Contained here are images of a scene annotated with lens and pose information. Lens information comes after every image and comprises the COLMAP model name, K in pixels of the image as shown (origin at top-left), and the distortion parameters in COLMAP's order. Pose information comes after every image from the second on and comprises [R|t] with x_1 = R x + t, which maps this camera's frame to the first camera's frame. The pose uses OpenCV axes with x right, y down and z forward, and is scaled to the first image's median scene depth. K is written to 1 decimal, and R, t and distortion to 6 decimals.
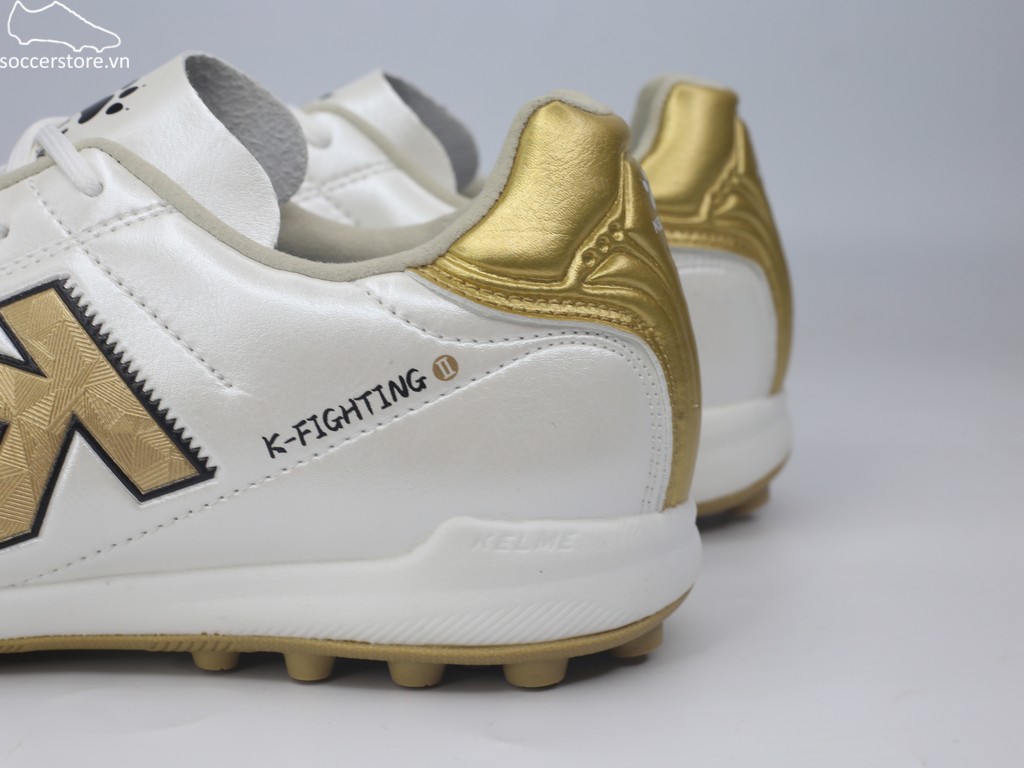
lens RADIAL K [[1852.3, 0, 515.1], [0, 1852.3, 388.4], [0, 0, 1]] dist [-0.111254, 0.000000]
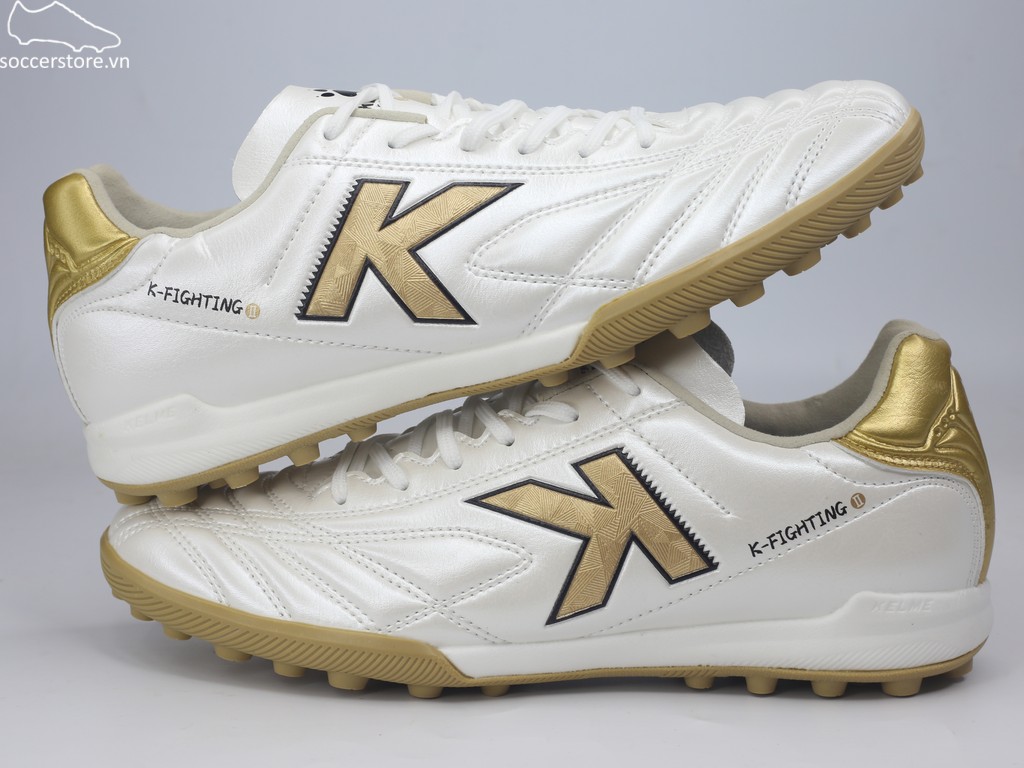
lens RADIAL K [[1852.3, 0, 512.4], [0, 1852.3, 381.8], [0, 0, 1]] dist [-0.111254, 0.000000]
pose [[0.999972, -0.006702, -0.003454, -0.333943], [0.006573, 0.999330, -0.035994, -0.058990], [0.003693, 0.035970, 0.999346, -0.635403]]
